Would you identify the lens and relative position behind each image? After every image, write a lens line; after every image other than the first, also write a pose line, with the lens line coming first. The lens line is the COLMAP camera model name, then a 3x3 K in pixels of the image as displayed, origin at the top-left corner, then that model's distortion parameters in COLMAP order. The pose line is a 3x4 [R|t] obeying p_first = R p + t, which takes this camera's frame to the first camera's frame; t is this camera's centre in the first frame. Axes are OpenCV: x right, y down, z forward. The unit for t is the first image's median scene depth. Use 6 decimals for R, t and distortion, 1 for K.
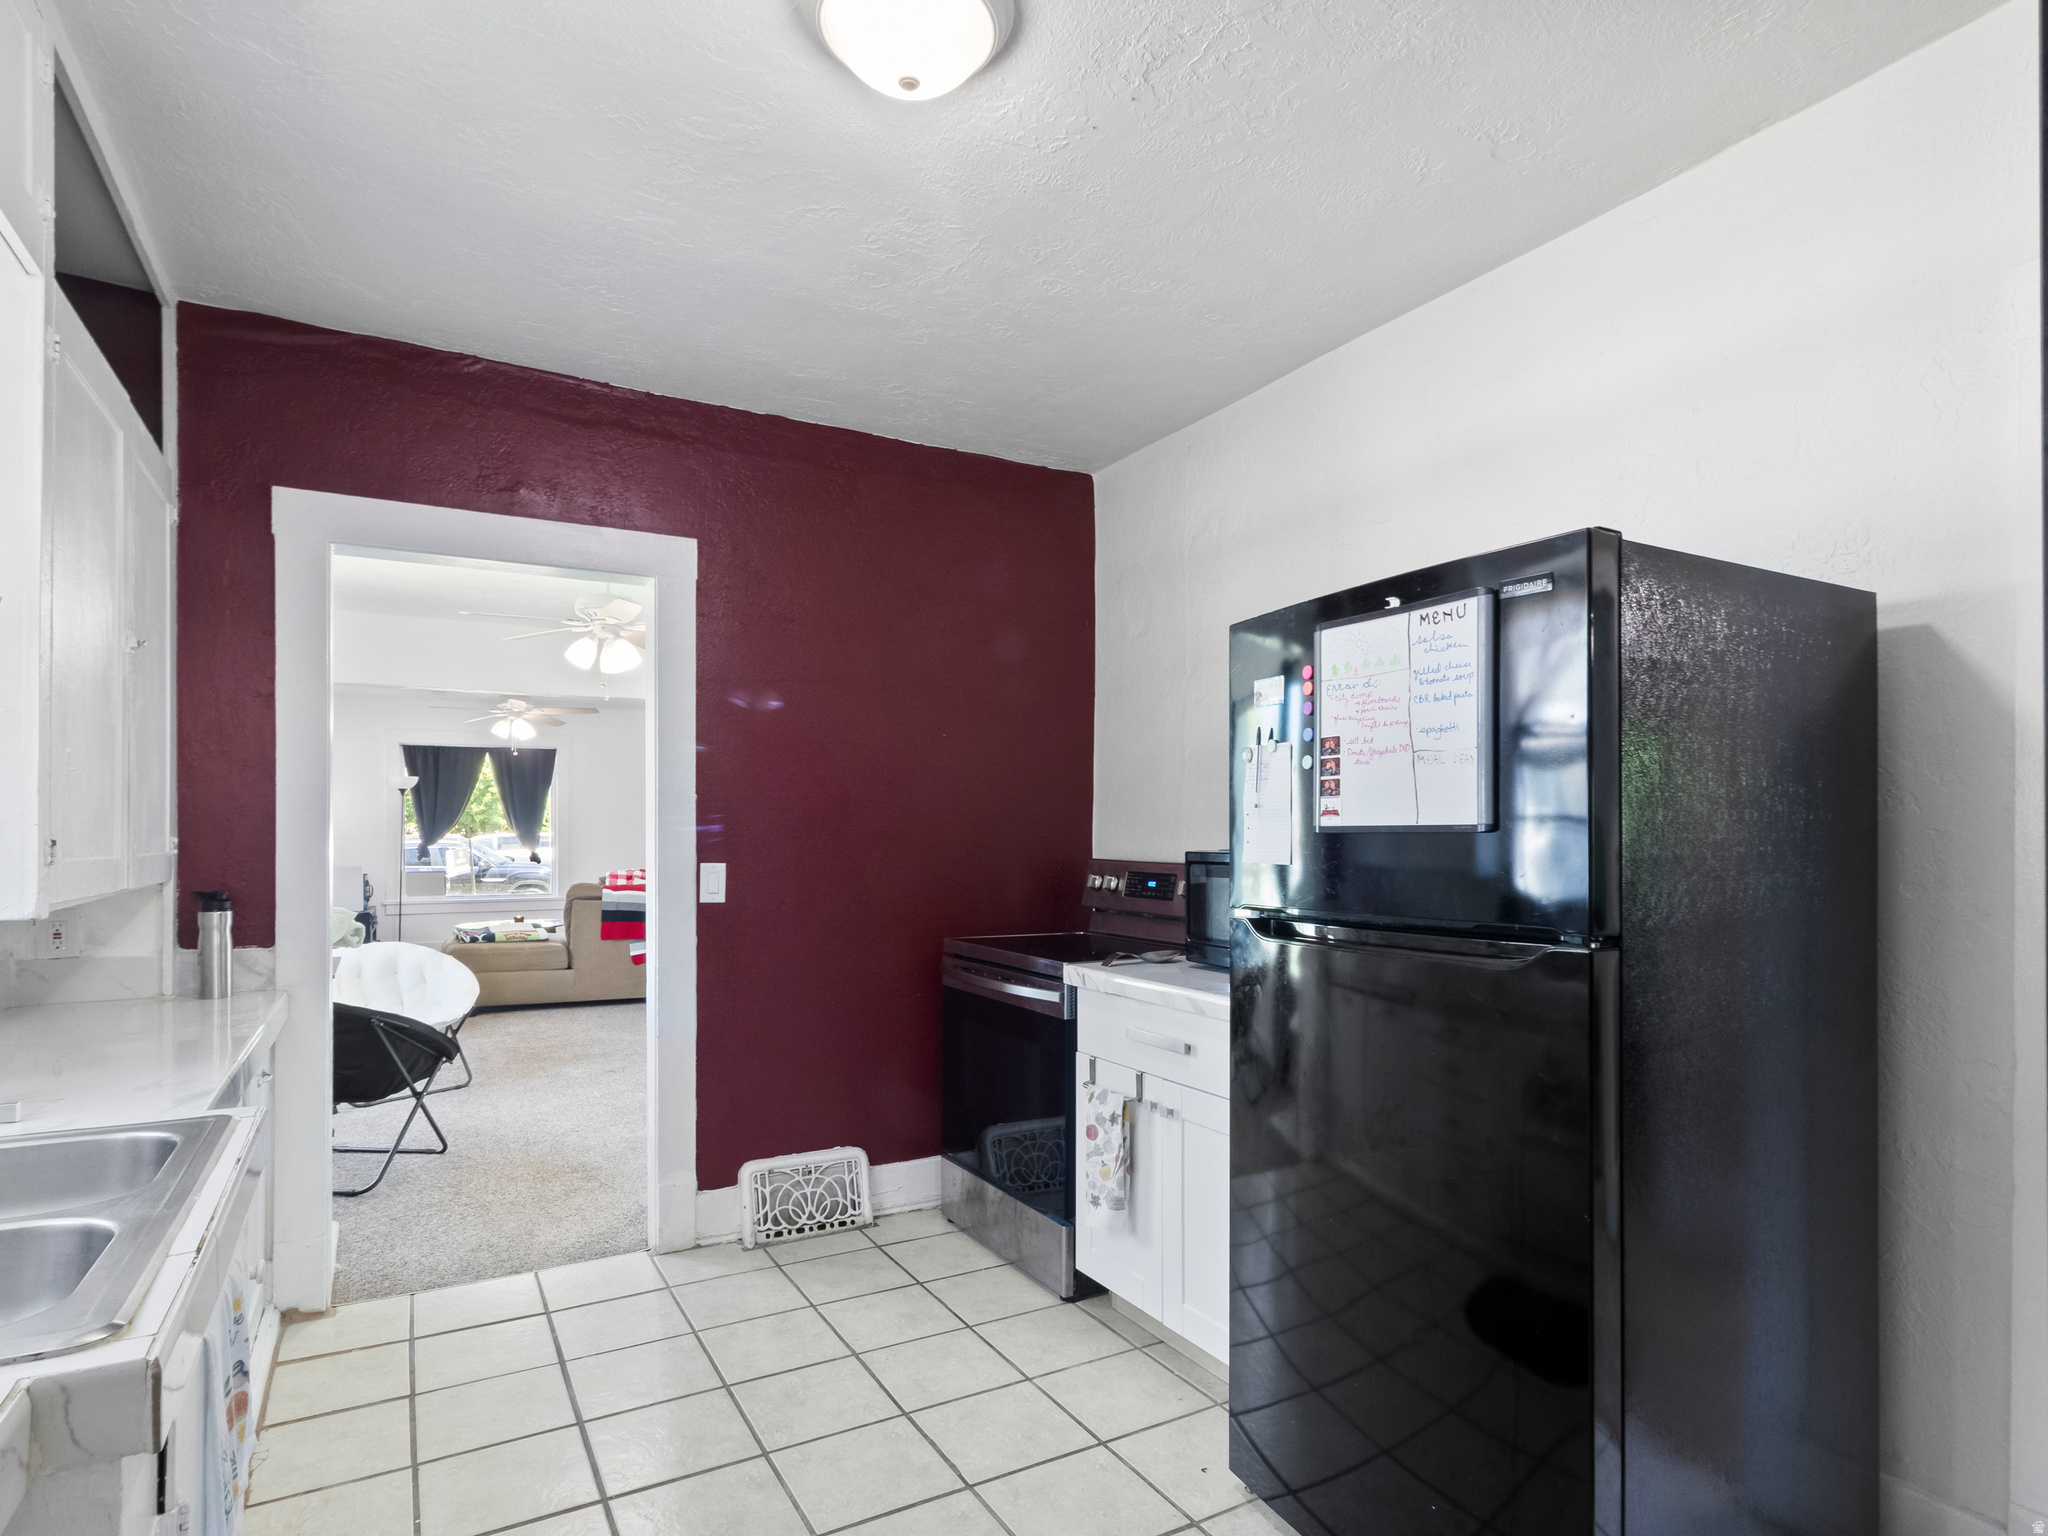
lens RADIAL K [[1091.5, 0, 1032.5], [0, 1091.5, 835.3], [0, 0, 1]] dist [0.002752, -0.000662]
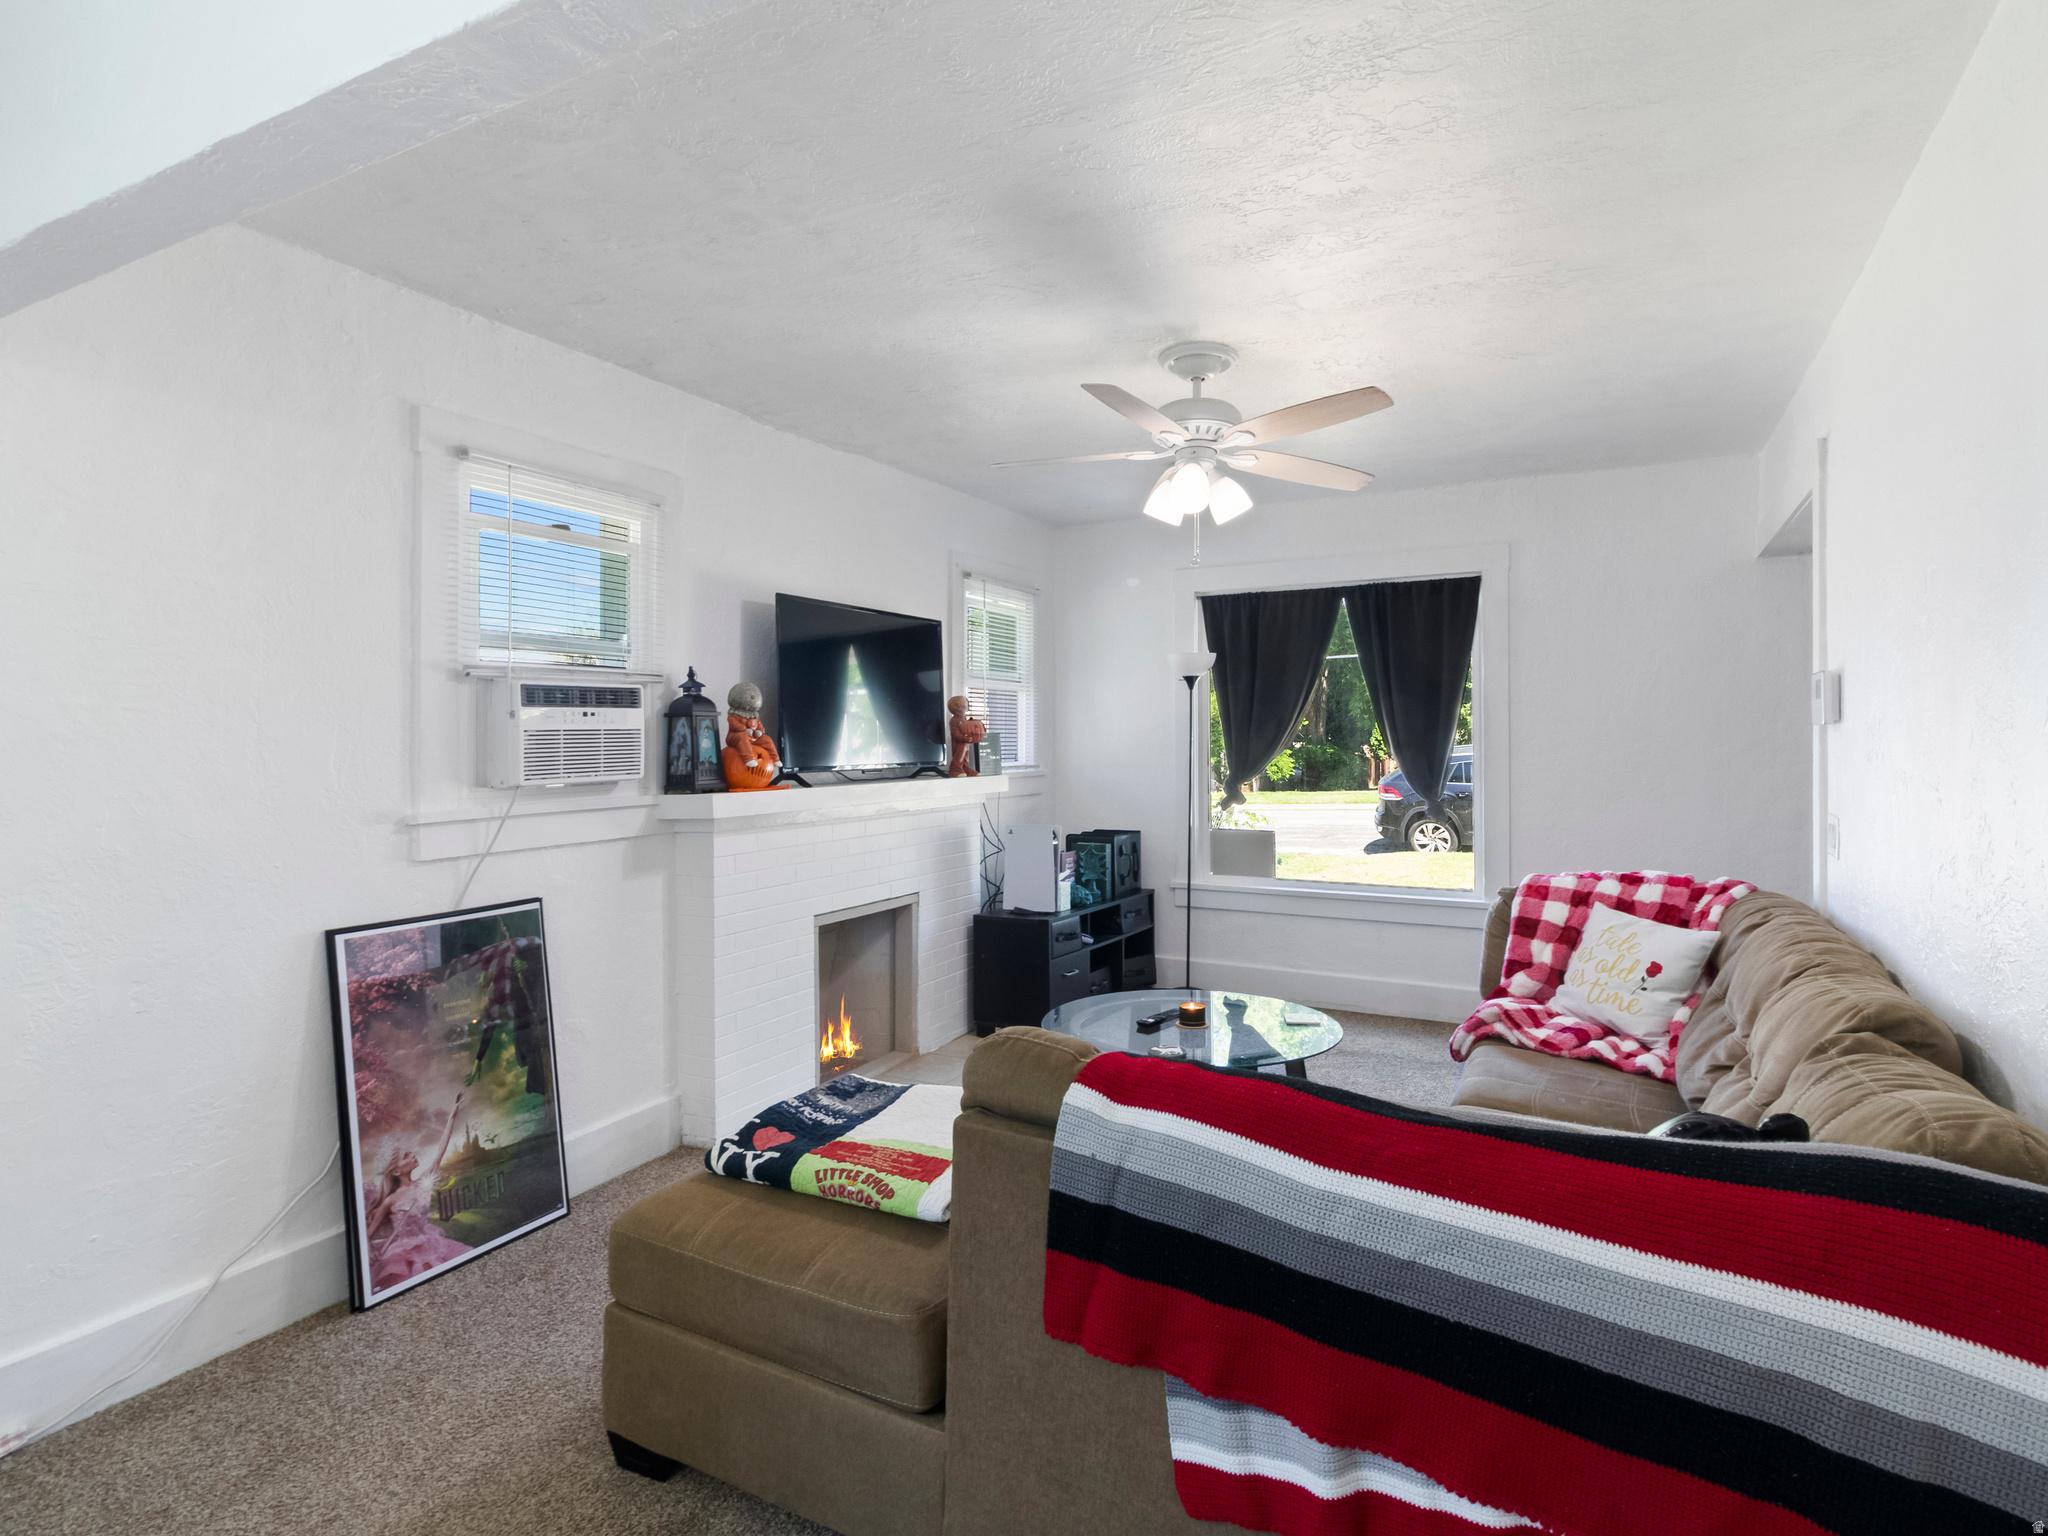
lens RADIAL K [[1091.5, 0, 1034.5], [0, 1091.5, 733.4], [0, 0, 1]] dist [0.002752, -0.000662]
pose [[0.529941, 0.001934, -0.848033, -0.157546], [-0.002744, 0.999996, 0.000566, -0.014068], [0.848030, 0.002027, 0.529944, 0.640379]]
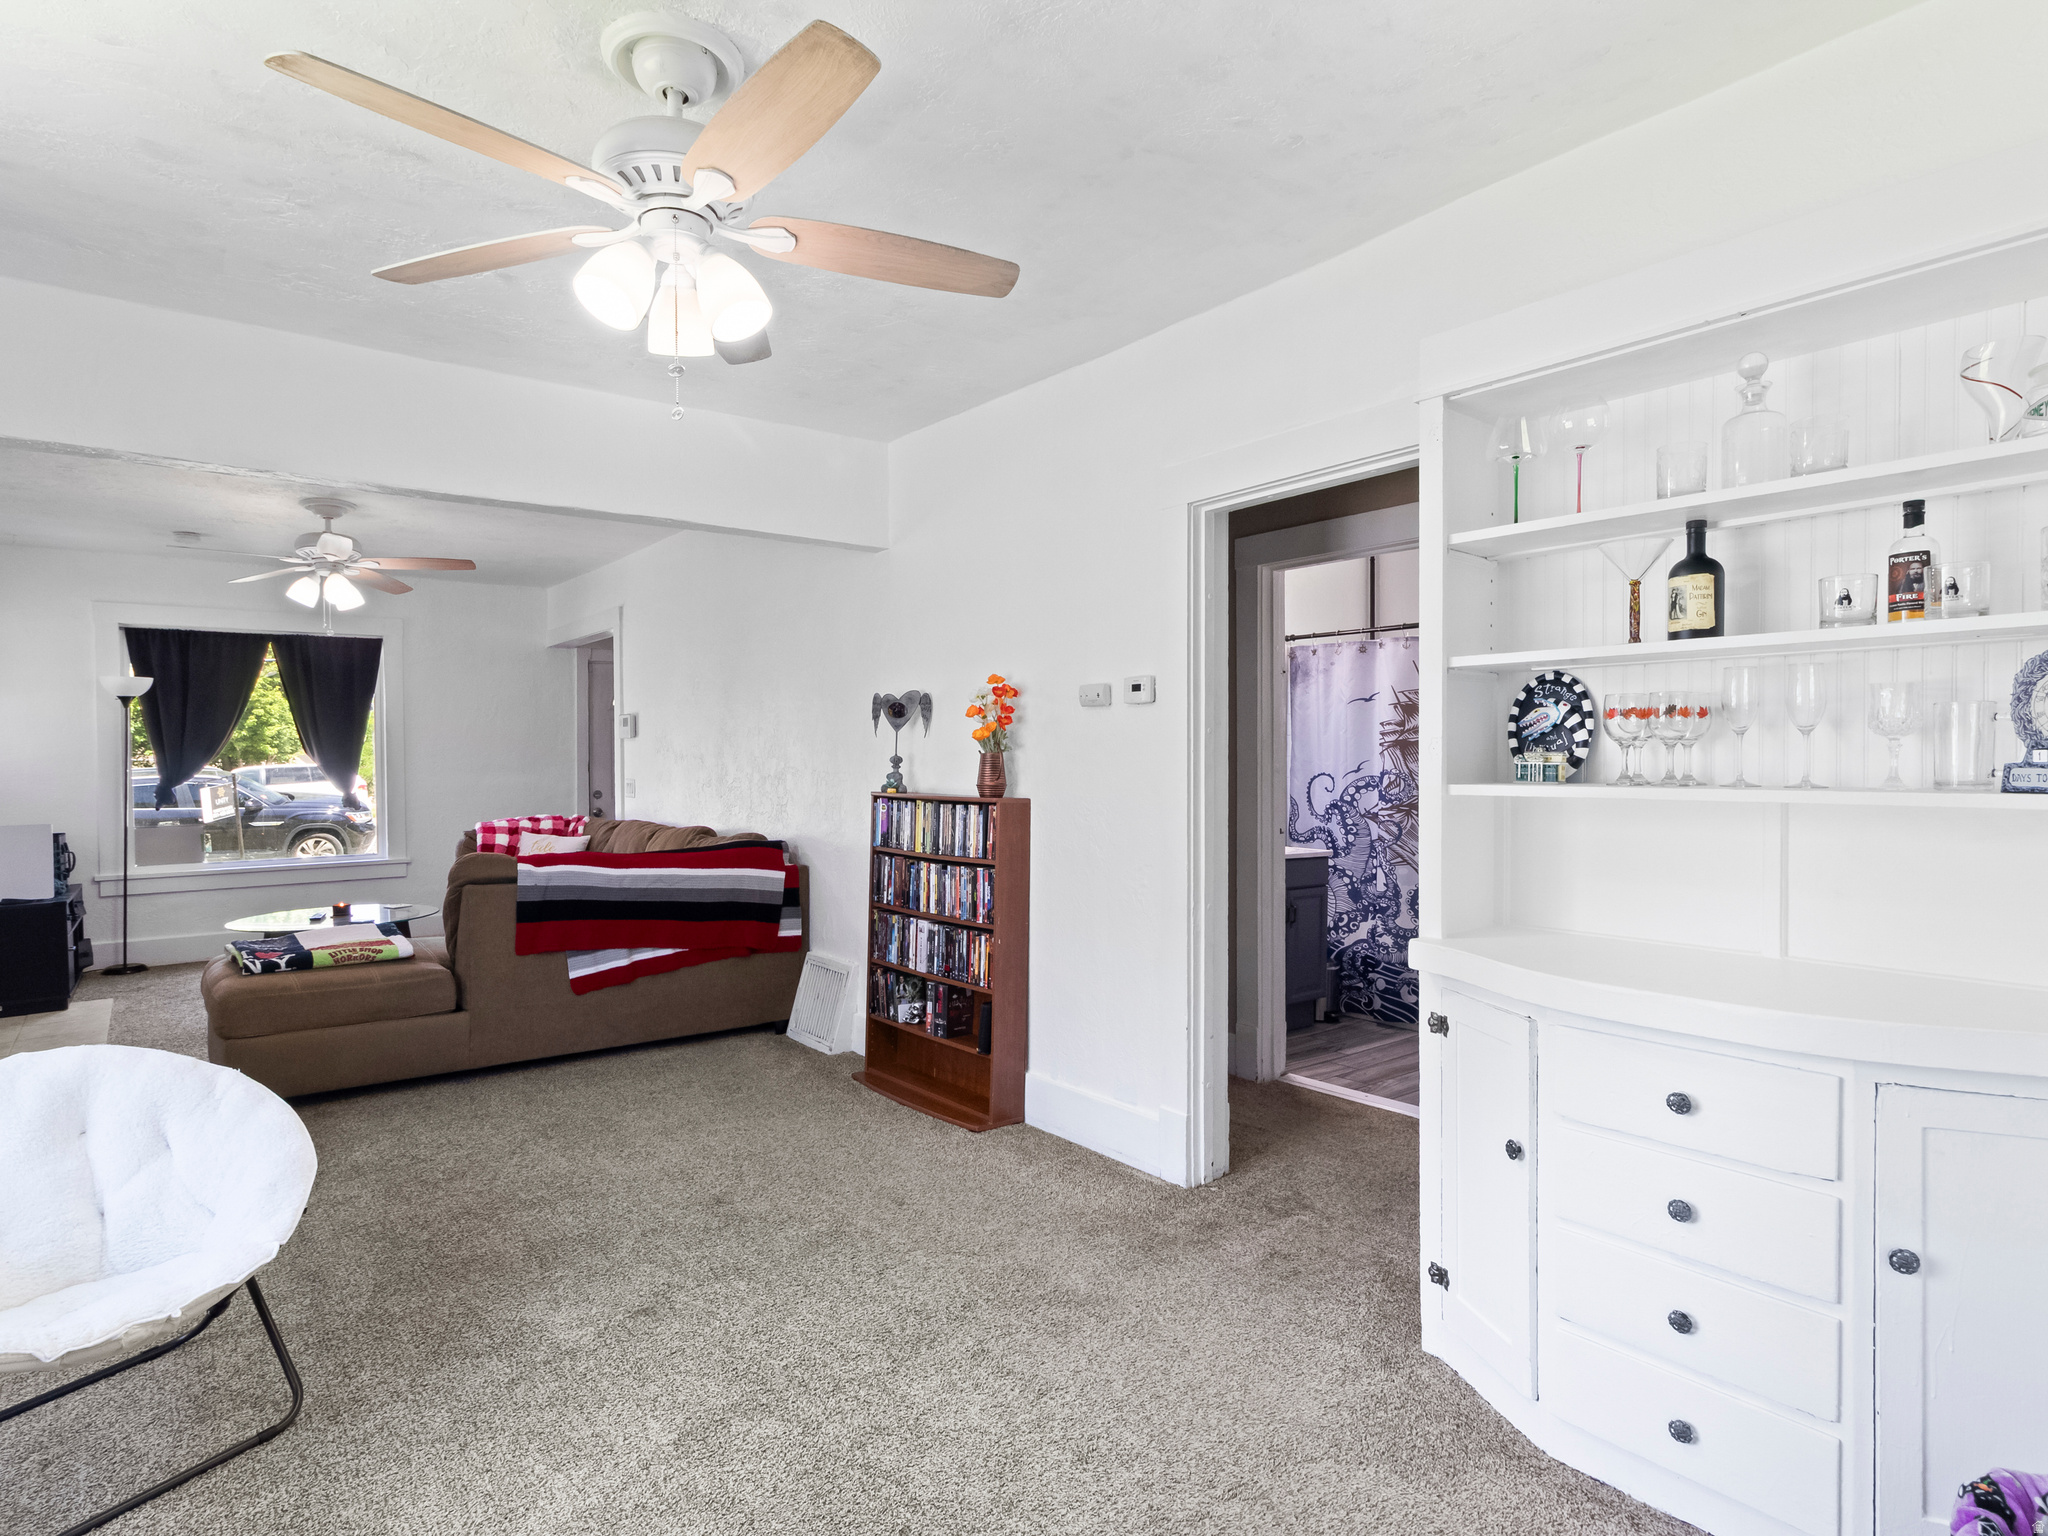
lens RADIAL K [[1091.5, 0, 1028.6], [0, 1091.5, 770.8], [0, 0, 1]] dist [0.002752, -0.000662]
pose [[0.987448, -0.011255, 0.157544, -0.161013], [0.009599, 0.999890, 0.011269, -0.001696], [-0.157653, -0.009615, 0.987448, 0.293054]]
